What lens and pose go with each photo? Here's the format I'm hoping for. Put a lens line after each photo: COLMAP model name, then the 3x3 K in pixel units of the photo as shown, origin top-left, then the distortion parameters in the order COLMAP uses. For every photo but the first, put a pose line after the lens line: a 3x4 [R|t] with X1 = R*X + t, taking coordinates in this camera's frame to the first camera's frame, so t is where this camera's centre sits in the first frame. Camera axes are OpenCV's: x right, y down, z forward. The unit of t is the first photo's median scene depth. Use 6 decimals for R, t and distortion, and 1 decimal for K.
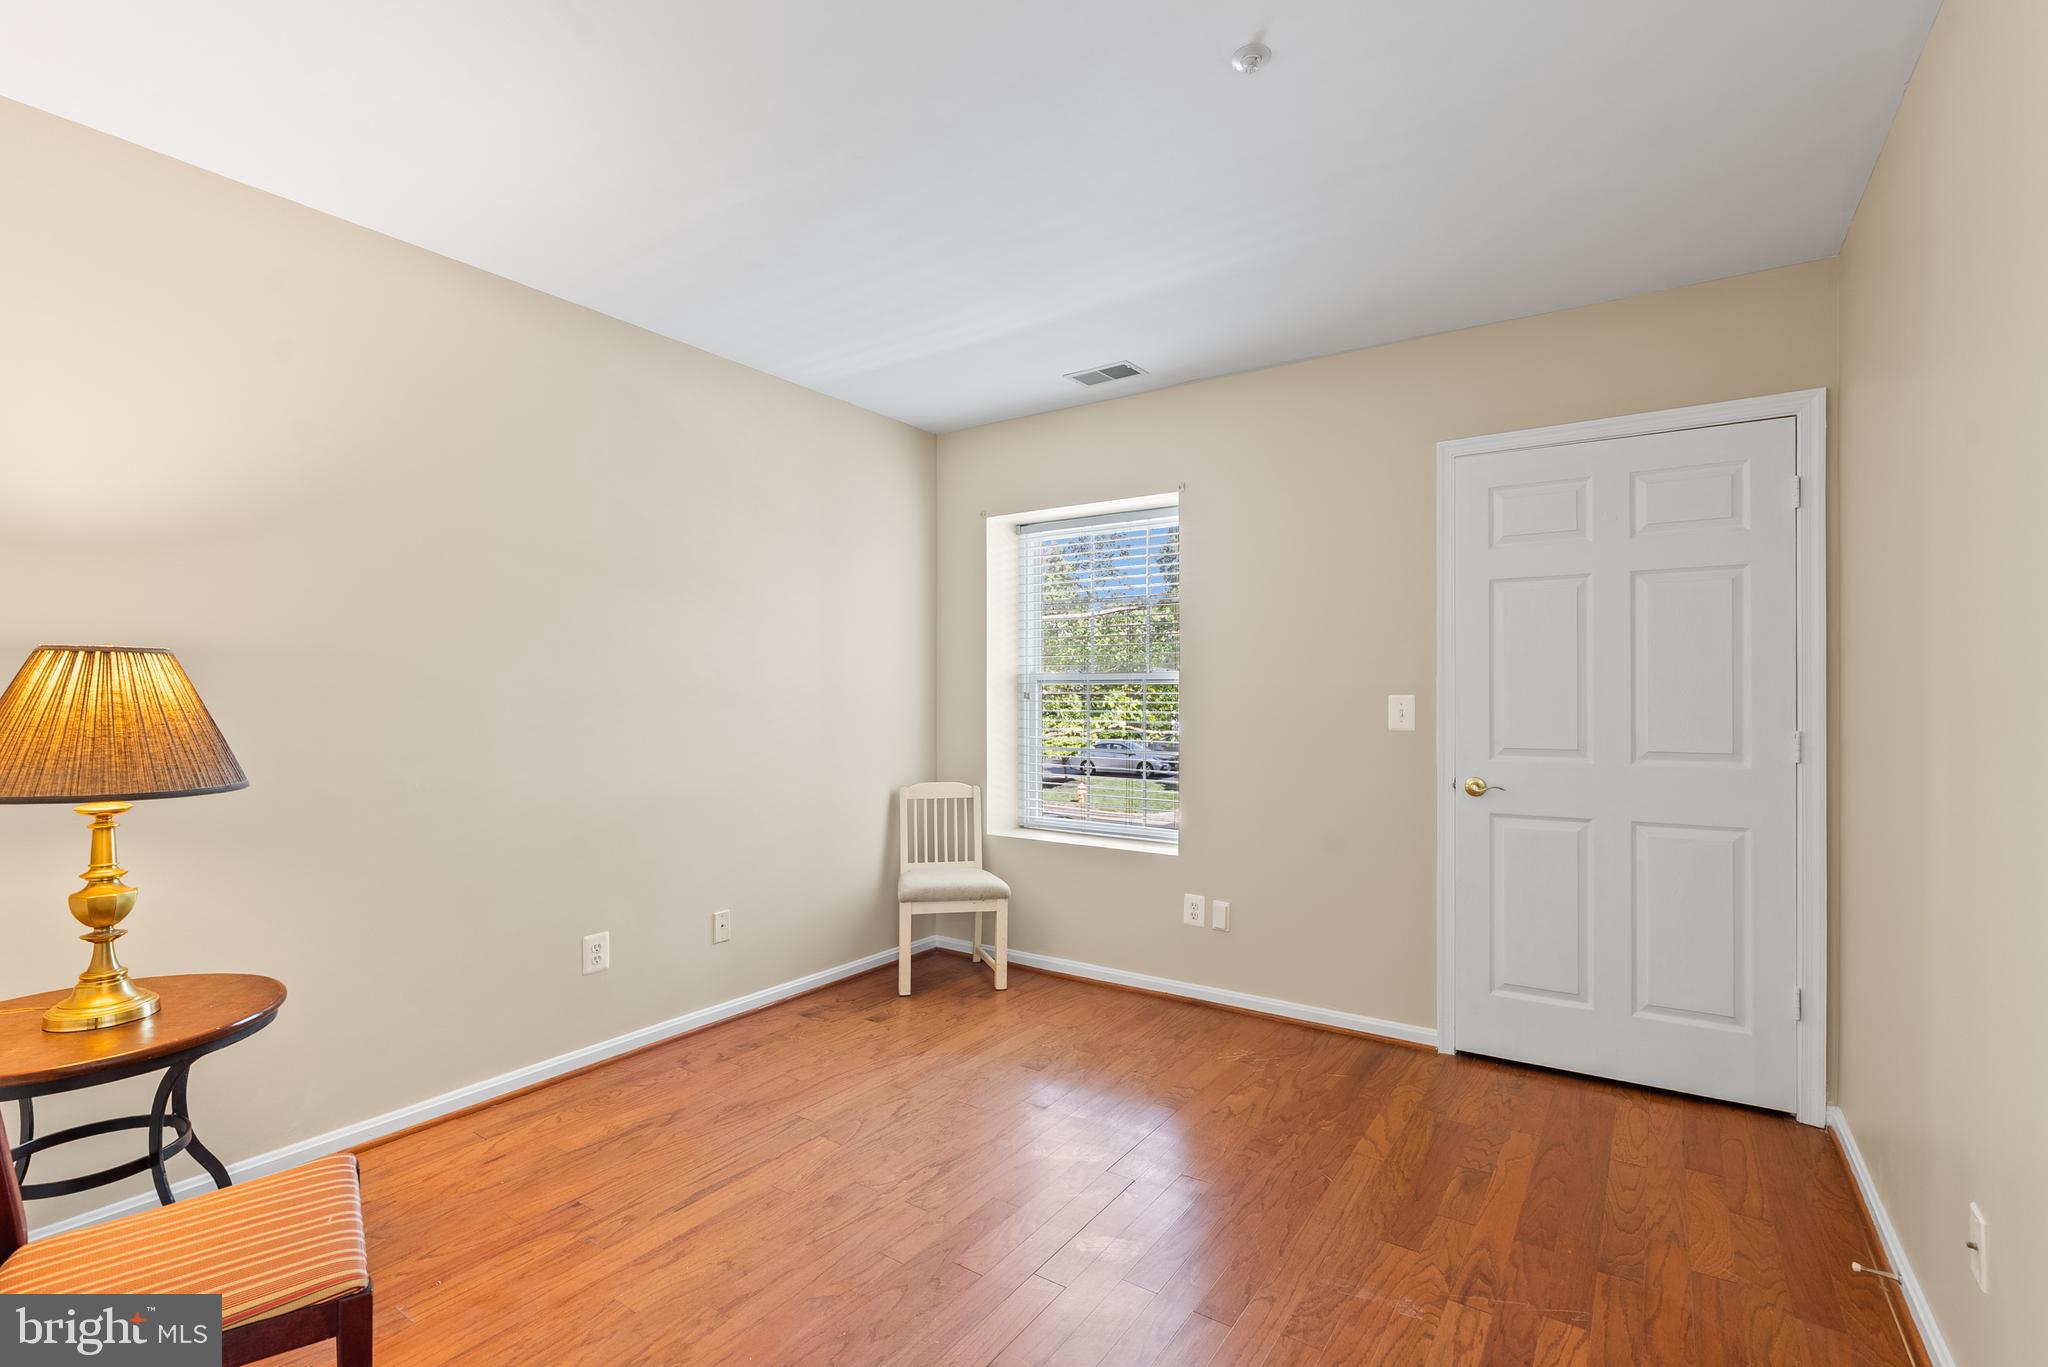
lens RADIAL K [[948.5, 0, 1022.8], [0, 948.5, 678.9], [0, 0, 1]] dist [-0.000704, -0.000008]
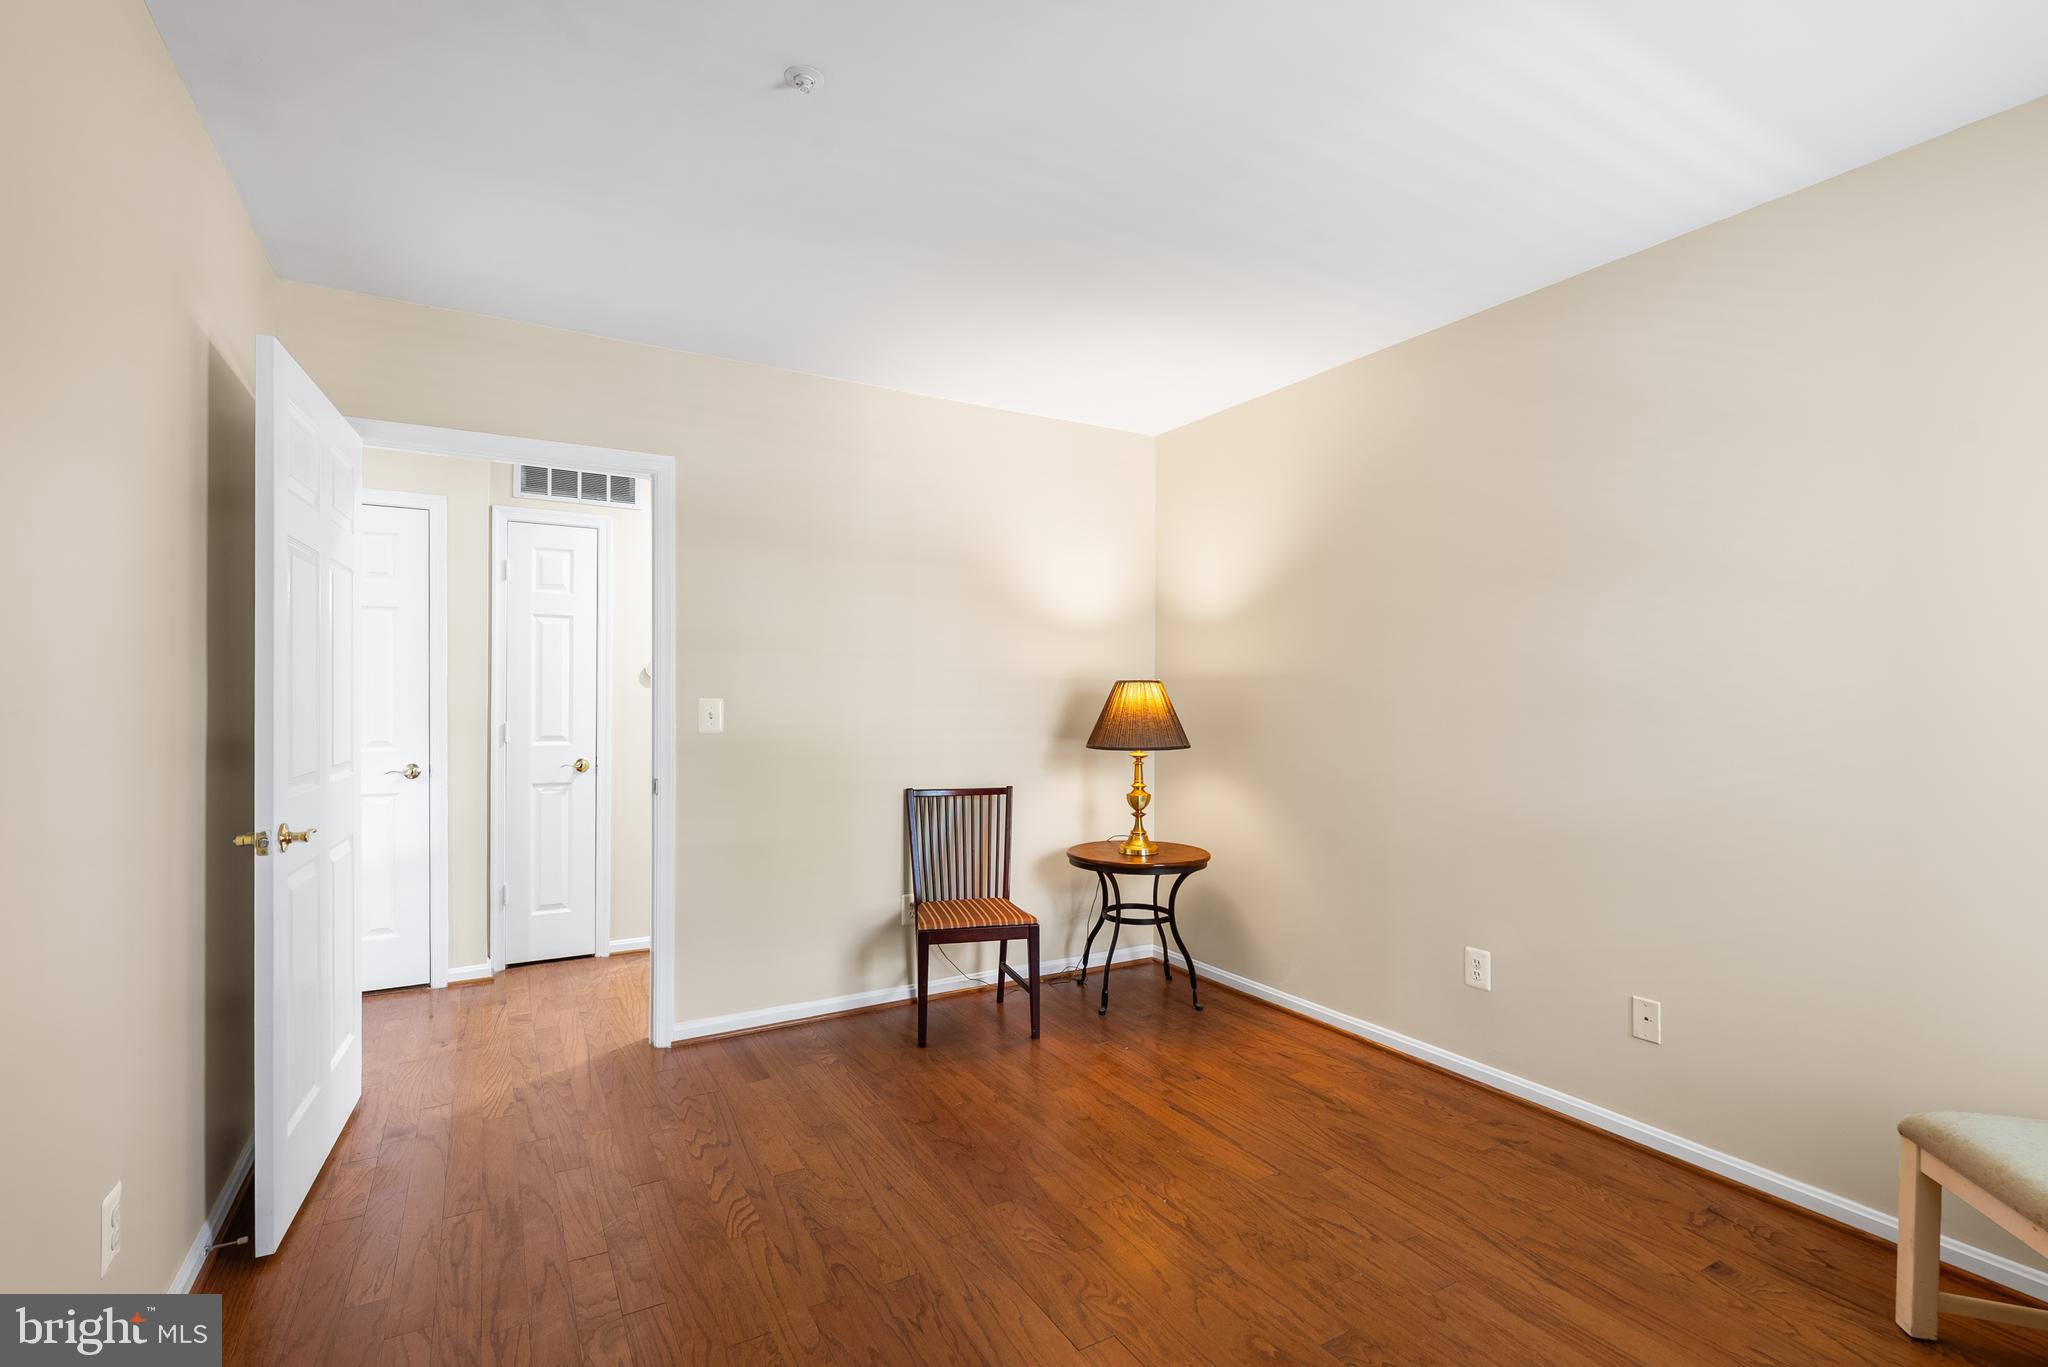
lens RADIAL K [[948.5, 0, 1022.8], [0, 948.5, 678.9], [0, 0, 1]] dist [-0.000704, -0.000008]
pose [[-0.439914, -0.024906, -0.897694, 0.797091], [0.006911, 0.999492, -0.031117, 0.021991], [0.898013, -0.019893, -0.439519, 1.260917]]
